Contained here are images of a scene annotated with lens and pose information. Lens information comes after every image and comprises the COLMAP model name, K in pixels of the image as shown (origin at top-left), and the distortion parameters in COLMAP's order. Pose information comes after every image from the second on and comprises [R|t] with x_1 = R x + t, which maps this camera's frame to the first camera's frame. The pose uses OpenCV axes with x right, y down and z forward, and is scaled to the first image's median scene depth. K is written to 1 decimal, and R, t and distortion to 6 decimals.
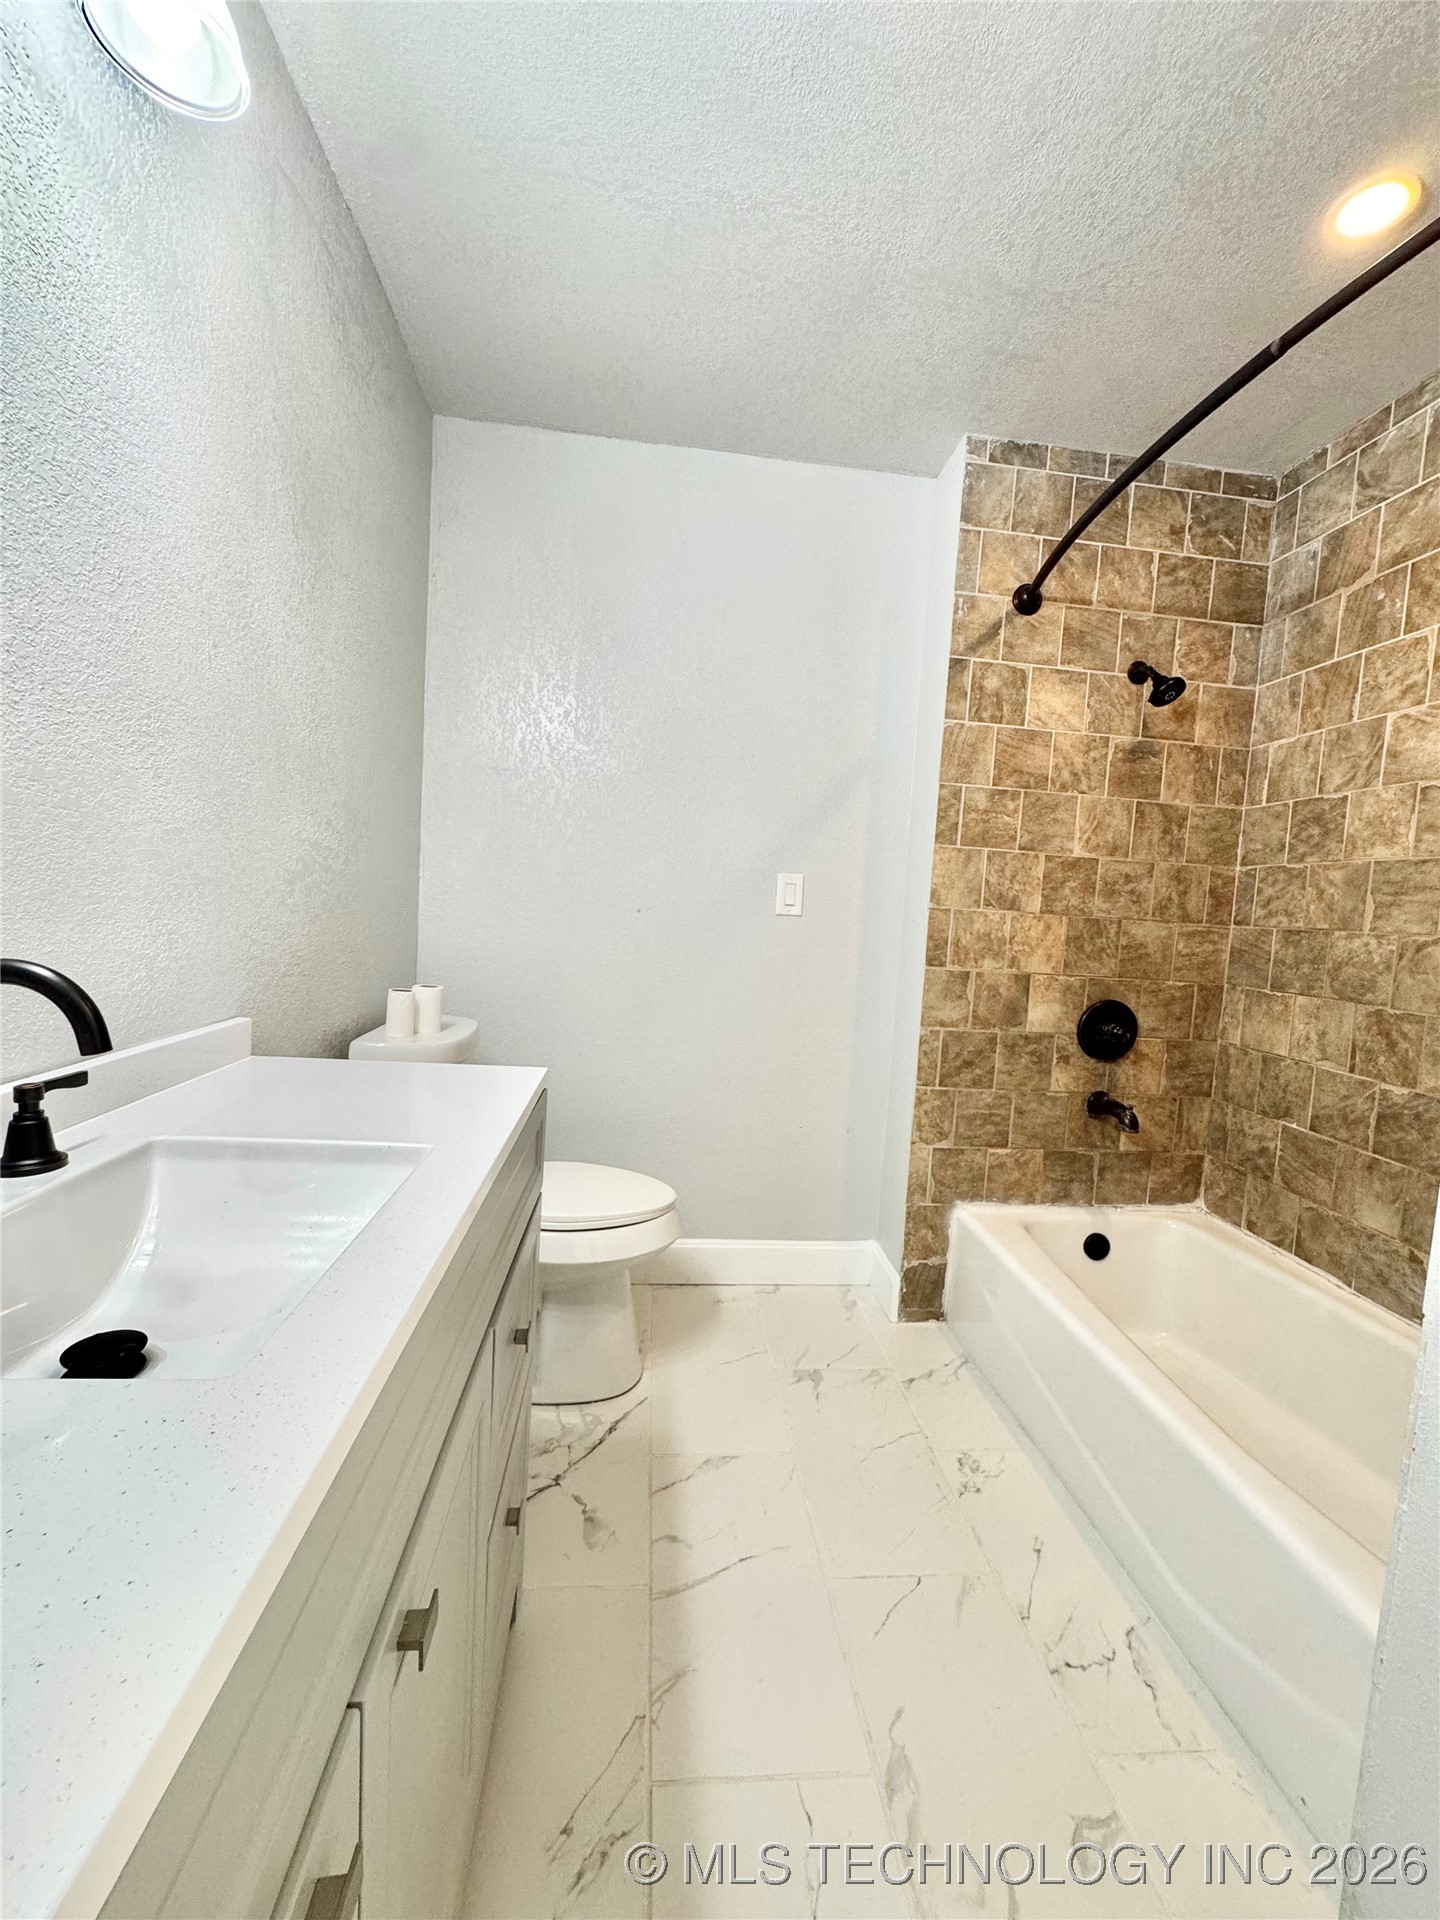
lens RADIAL K [[765.5, 0, 719.6], [0, 765.5, 964.0], [0, 0, 1]] dist [-0.003101, 0.000359]
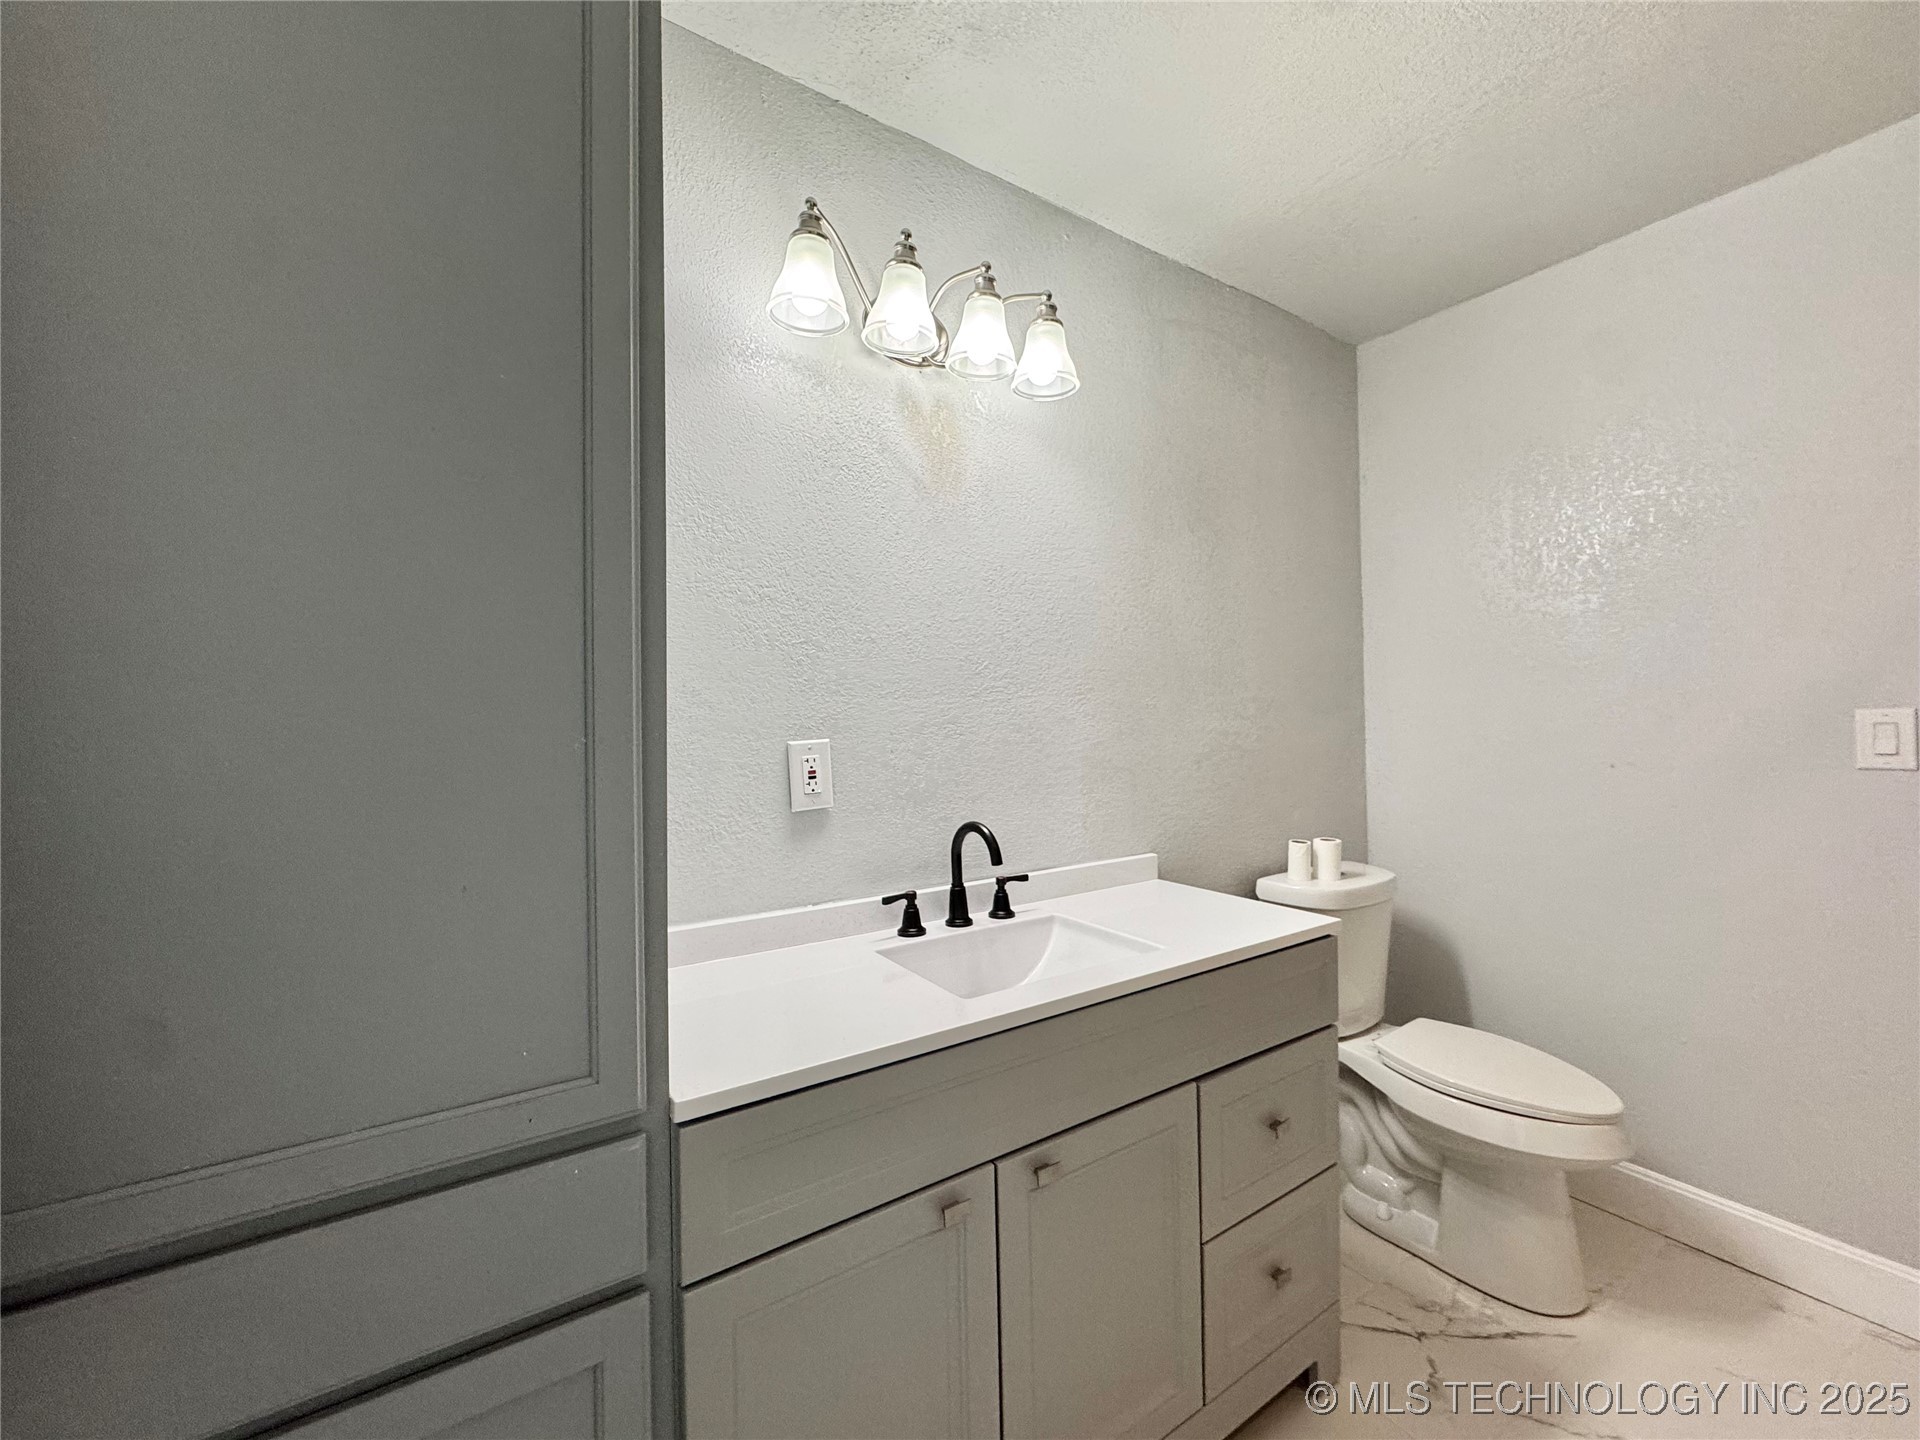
lens RADIAL K [[765.5, 0, 960.9], [0, 765.5, 720.5], [0, 0, 1]] dist [-0.003101, 0.000359]
pose [[0.476673, -0.063191, -0.876807, 0.442865], [-0.022903, 0.996182, -0.084246, -0.046092], [0.878782, 0.060239, 0.473405, -0.075402]]
